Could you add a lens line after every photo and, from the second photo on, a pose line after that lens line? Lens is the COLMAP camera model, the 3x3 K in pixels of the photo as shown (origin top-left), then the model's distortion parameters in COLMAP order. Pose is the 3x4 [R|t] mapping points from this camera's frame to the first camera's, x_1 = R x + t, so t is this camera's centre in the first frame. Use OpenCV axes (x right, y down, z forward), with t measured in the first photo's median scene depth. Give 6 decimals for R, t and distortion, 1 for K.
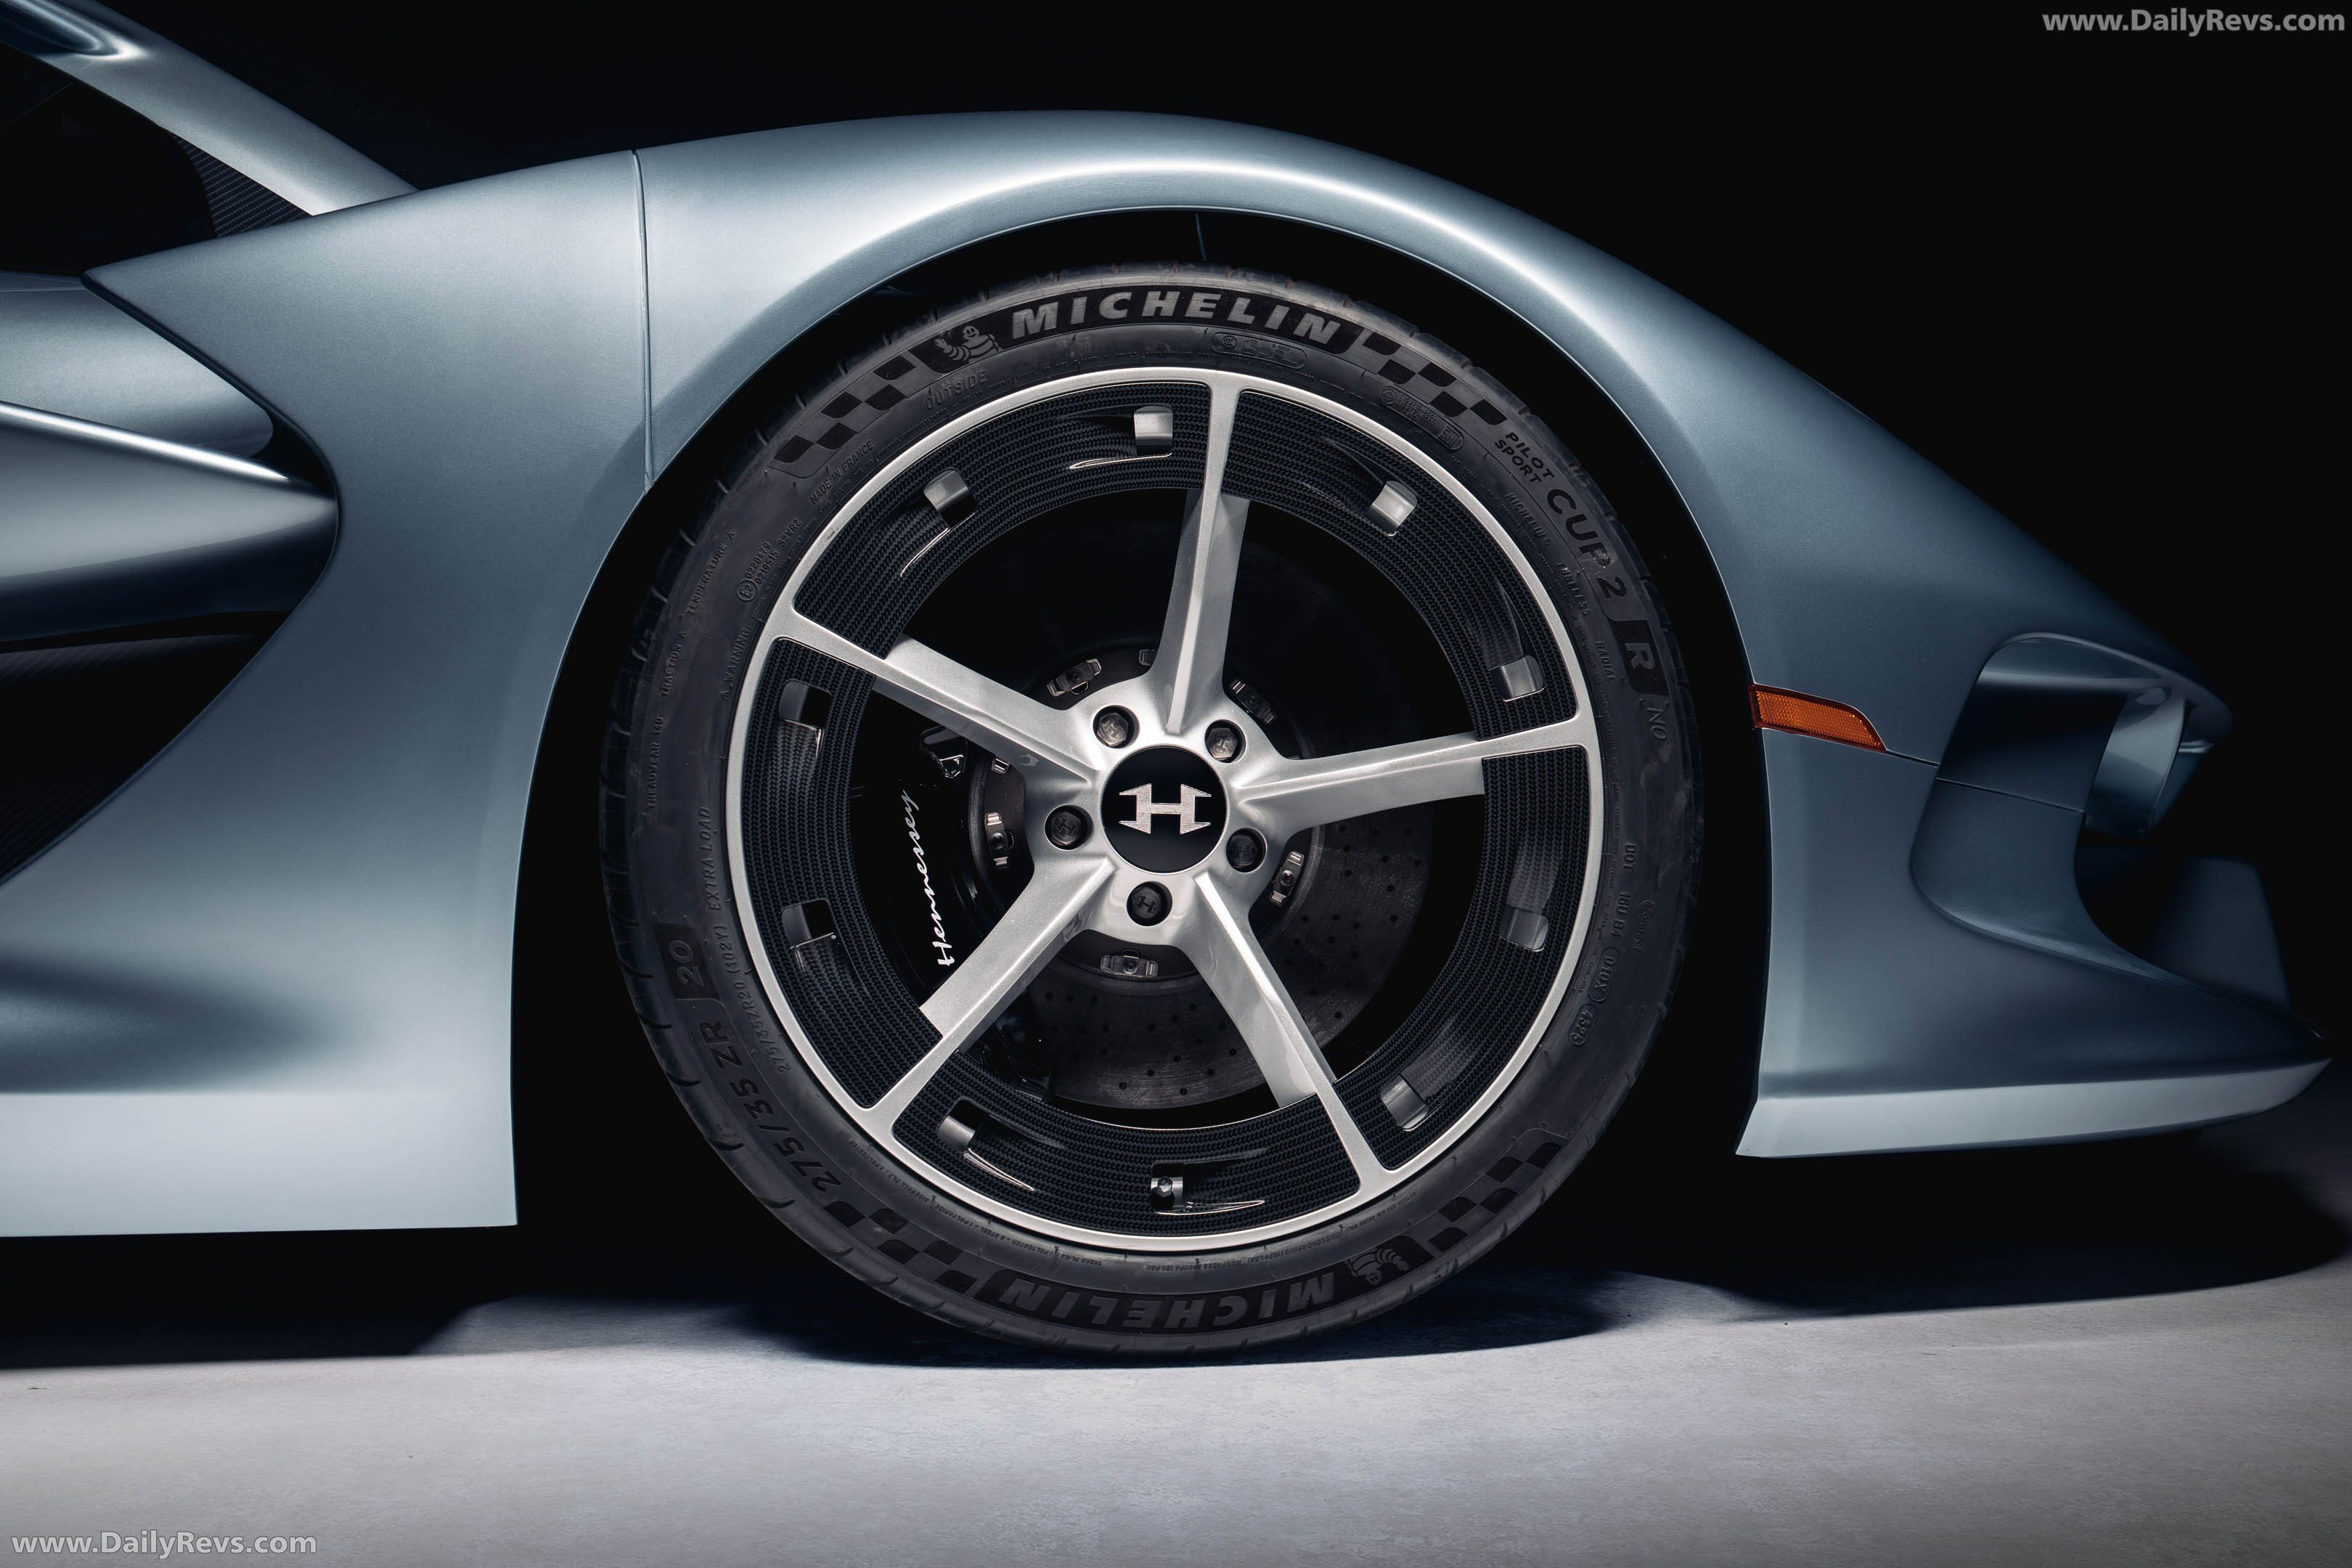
lens RADIAL K [[3269.1, 0, 1178.1], [0, 3269.1, 783.3], [0, 0, 1]] dist [0.030991, 0.000000]
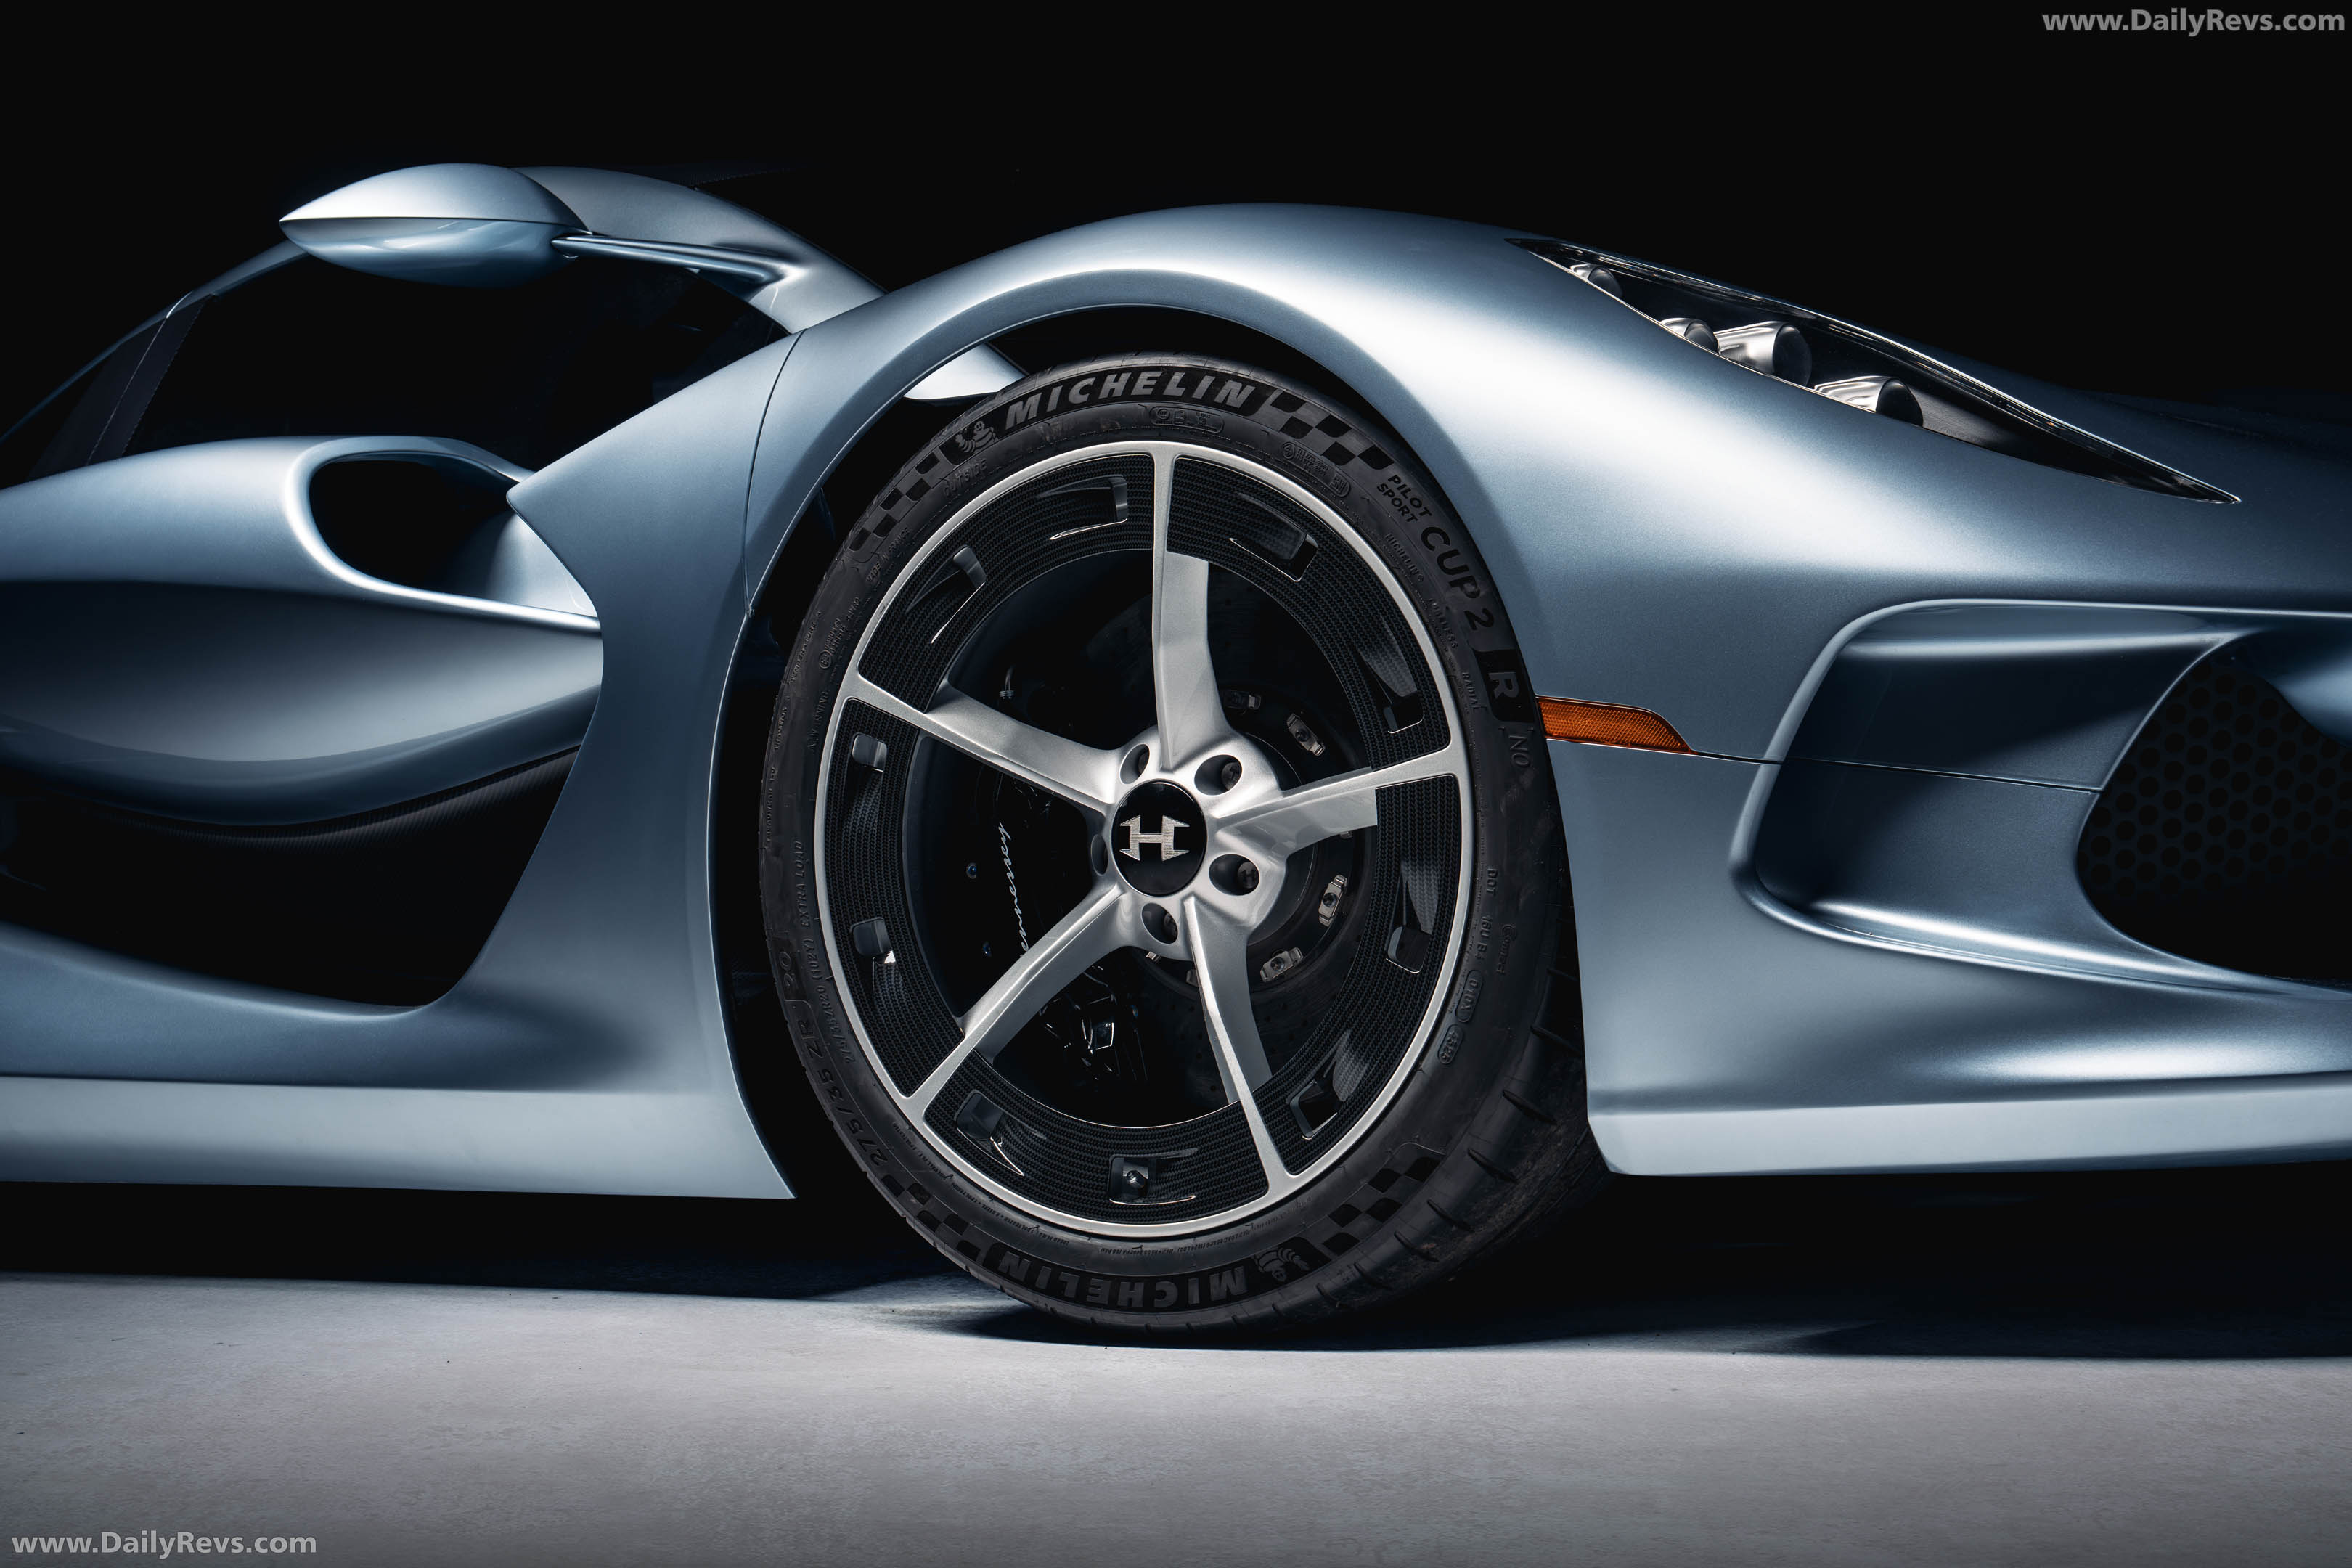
lens RADIAL K [[3550.6, 0, 1173.9], [0, 3550.6, 778.1], [0, 0, 1]] dist [0.217398, 0.000000]
pose [[0.754280, -0.018201, -0.656301, 0.801035], [0.022128, 0.999753, -0.002294, -0.009705], [0.656180, -0.012792, 0.754496, 0.096759]]
